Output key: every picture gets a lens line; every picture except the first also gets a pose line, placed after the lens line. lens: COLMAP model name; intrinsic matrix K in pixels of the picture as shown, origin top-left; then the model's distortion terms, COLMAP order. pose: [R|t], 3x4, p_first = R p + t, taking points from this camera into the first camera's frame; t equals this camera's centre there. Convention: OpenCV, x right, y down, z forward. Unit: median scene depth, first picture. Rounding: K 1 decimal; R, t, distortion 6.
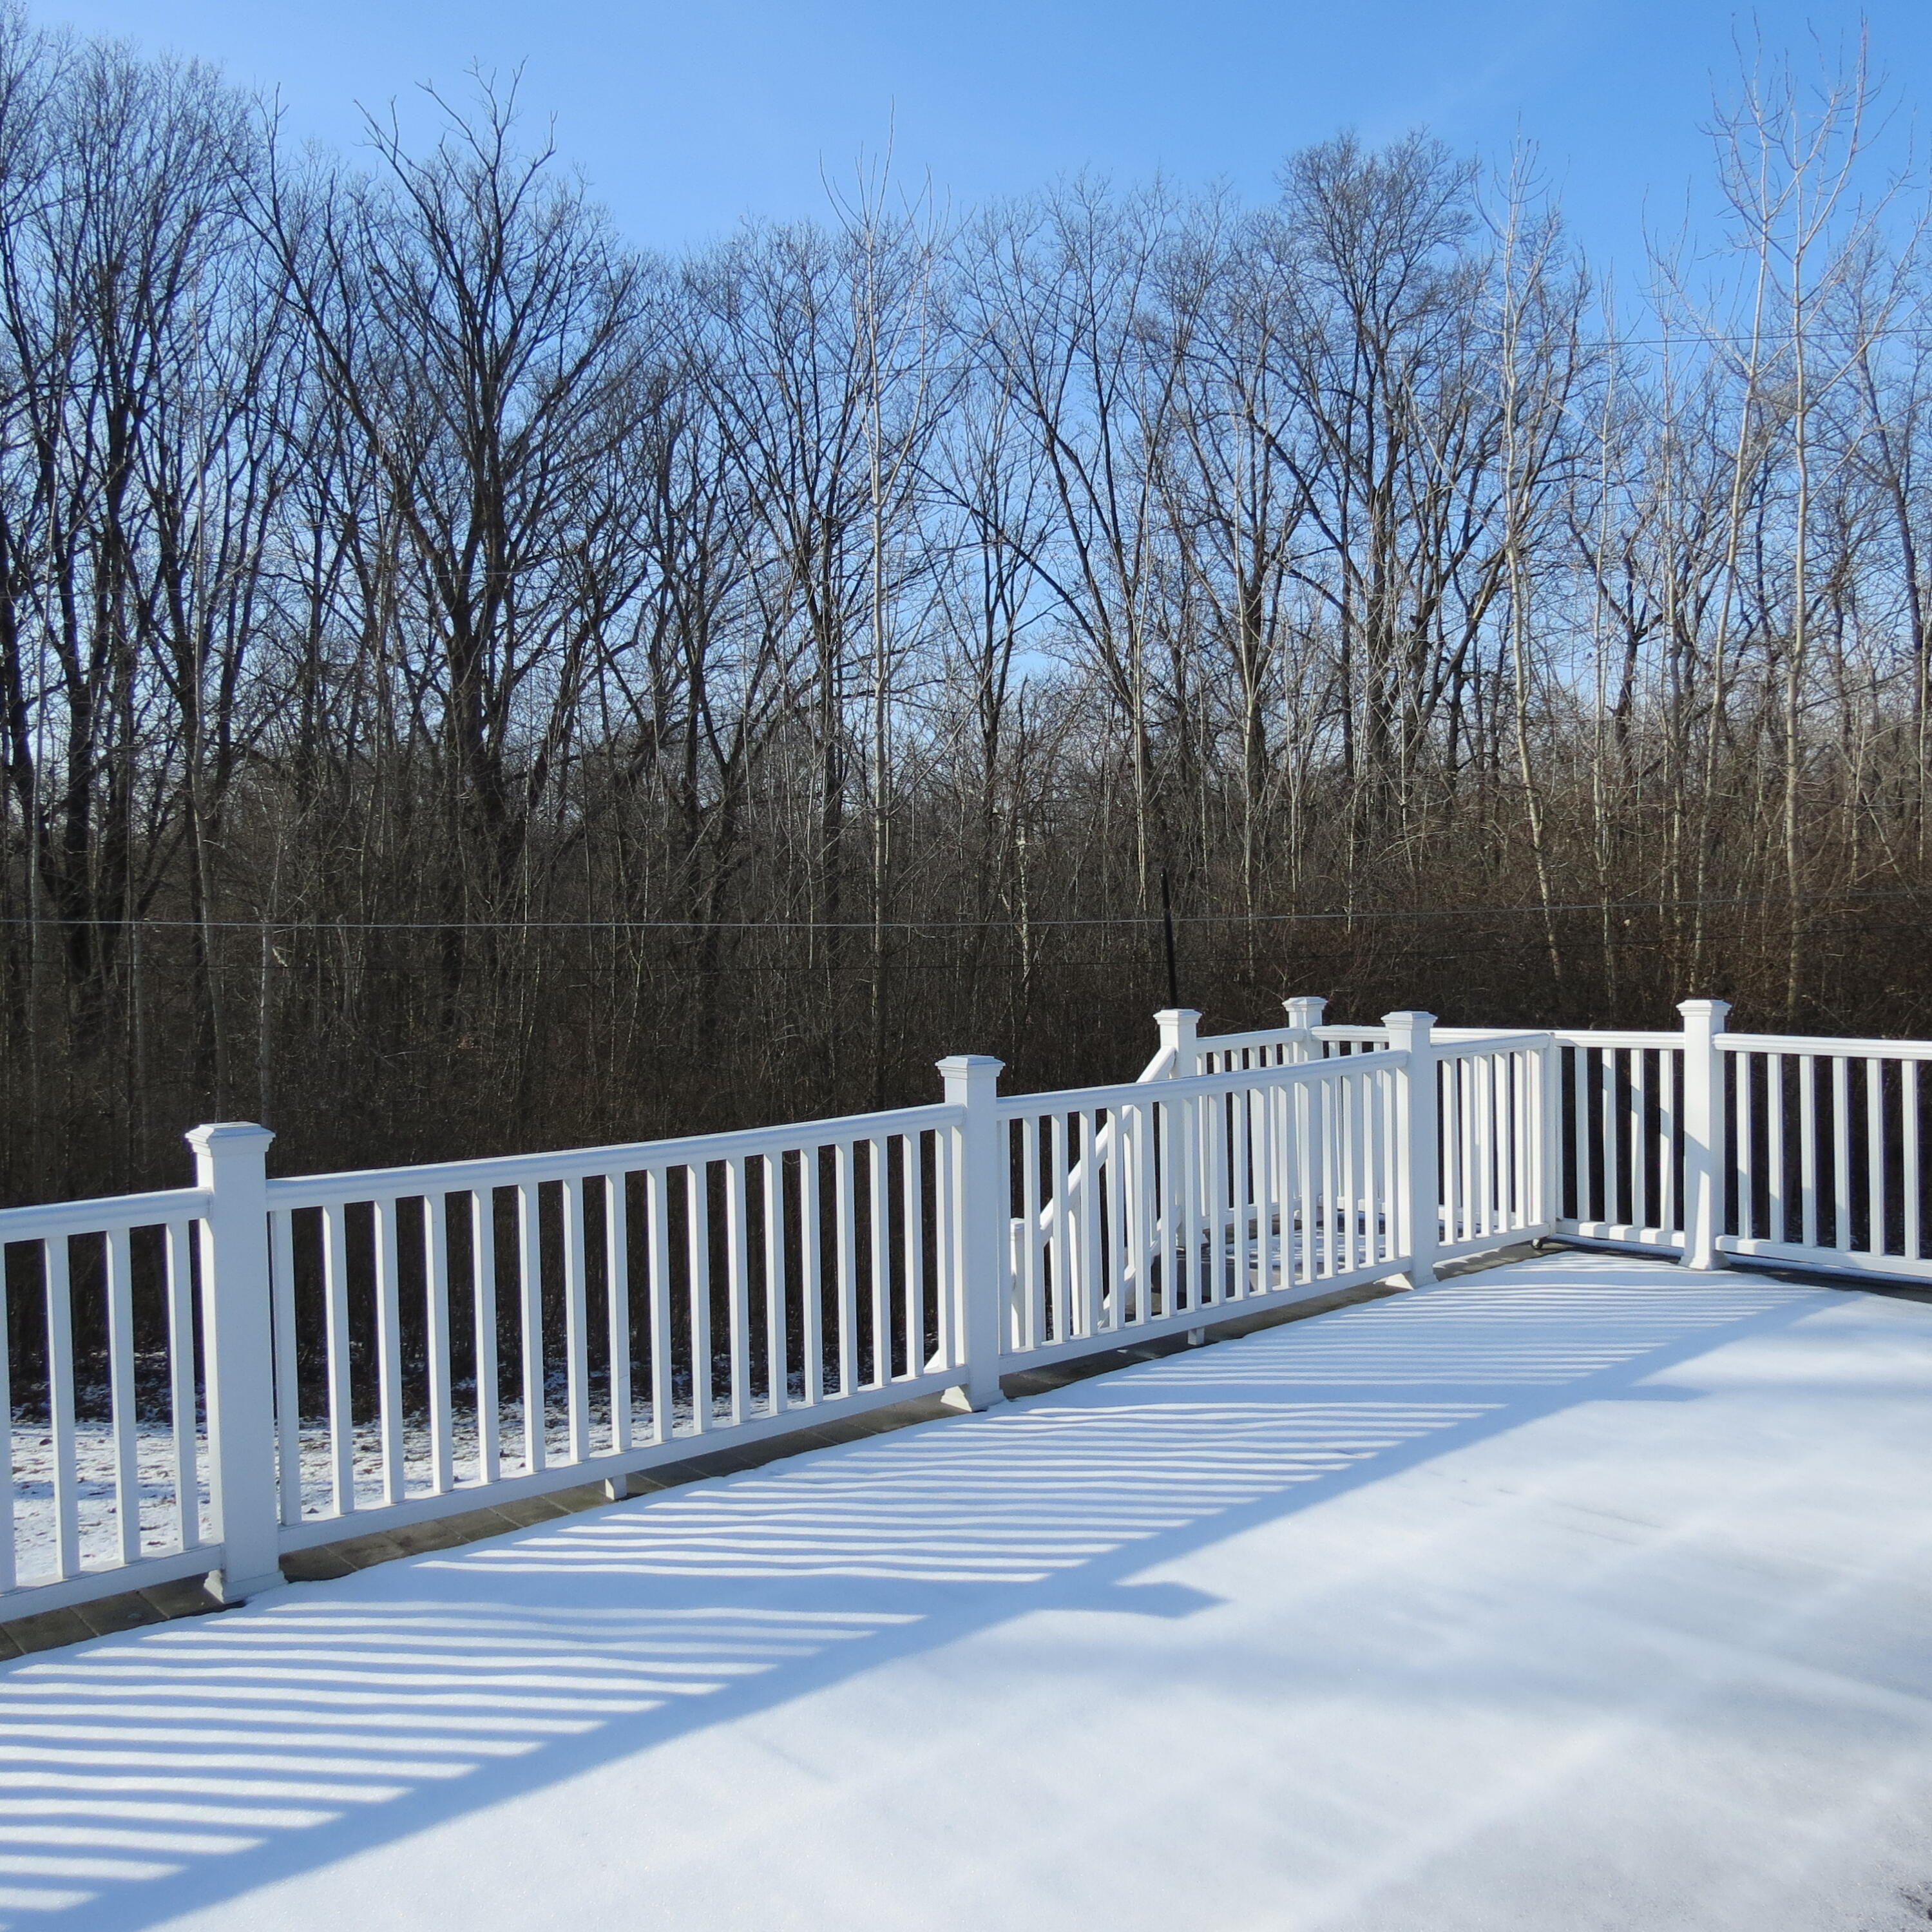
lens RADIAL K [[1847.3, 0, 957.1], [0, 1847.3, 972.7], [0, 0, 1]] dist [-0.024888, 0.000000]
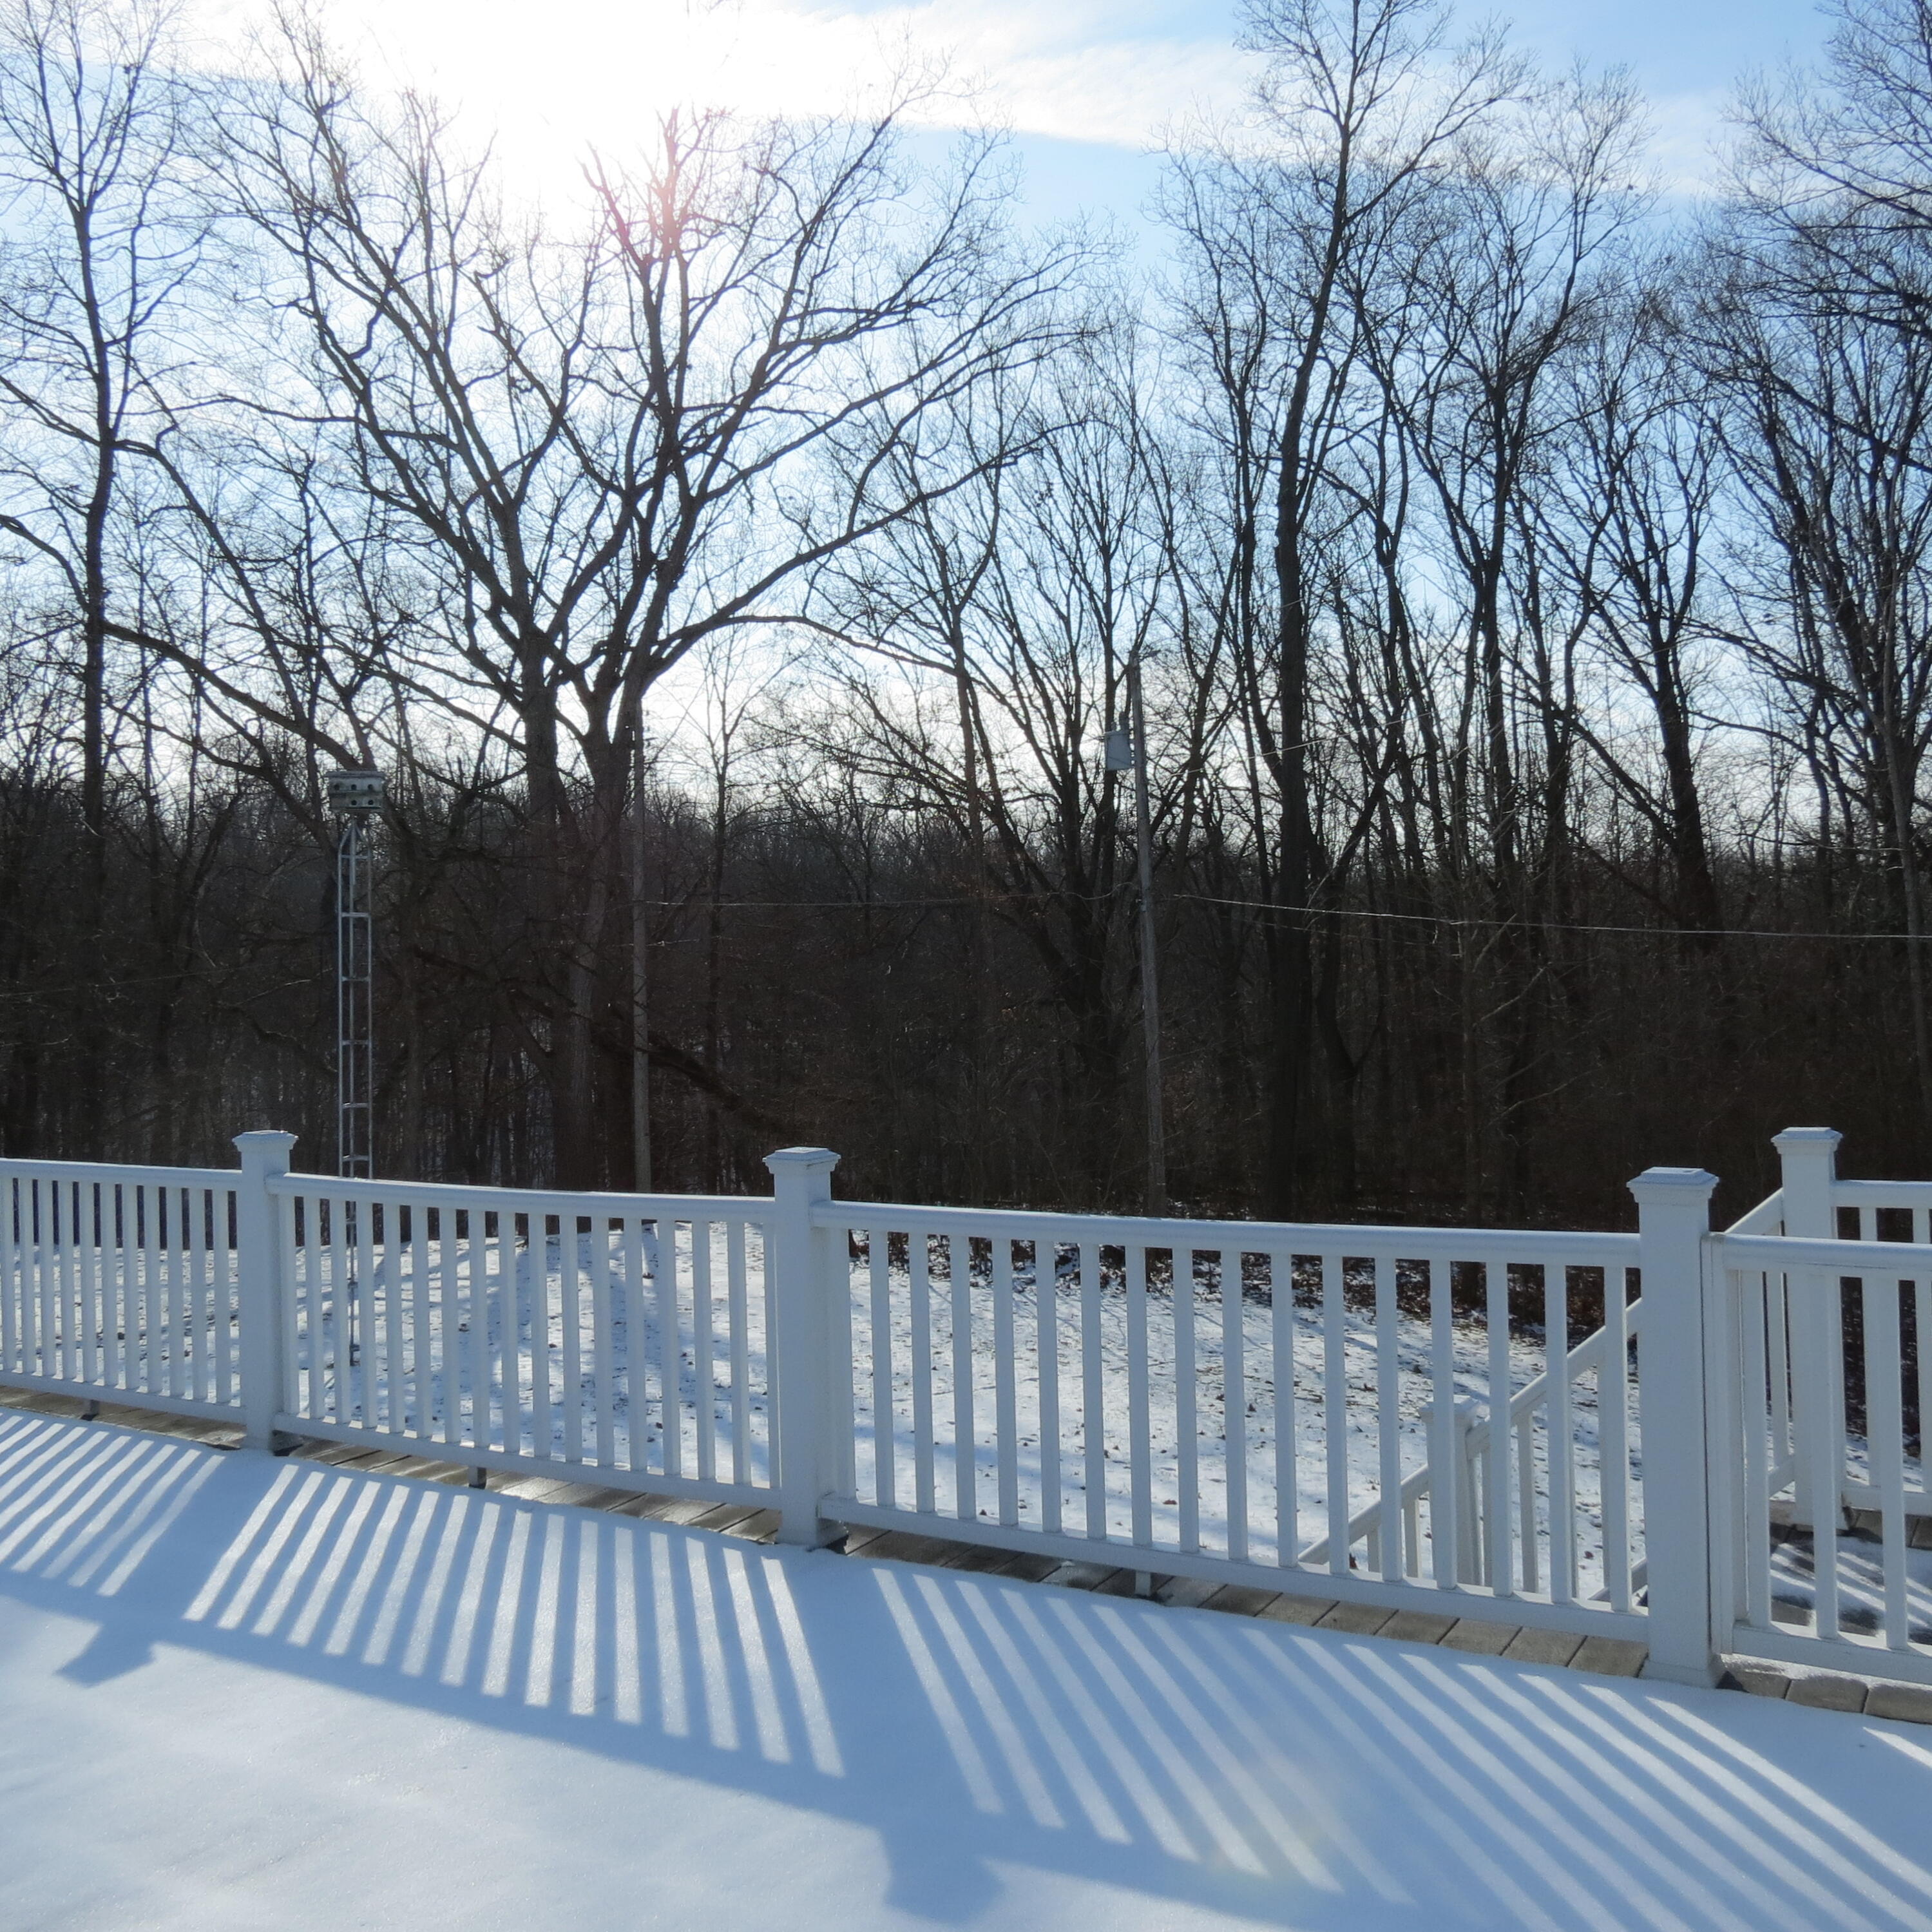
lens RADIAL K [[1847.3, 0, 958.4], [0, 1847.3, 952.6], [0, 0, 1]] dist [-0.024888, 0.000000]
pose [[0.296383, -0.005615, -0.955053, 0.899461], [-0.018362, 0.999764, -0.011576, -0.034441], [0.954892, 0.020968, 0.296211, 0.846481]]
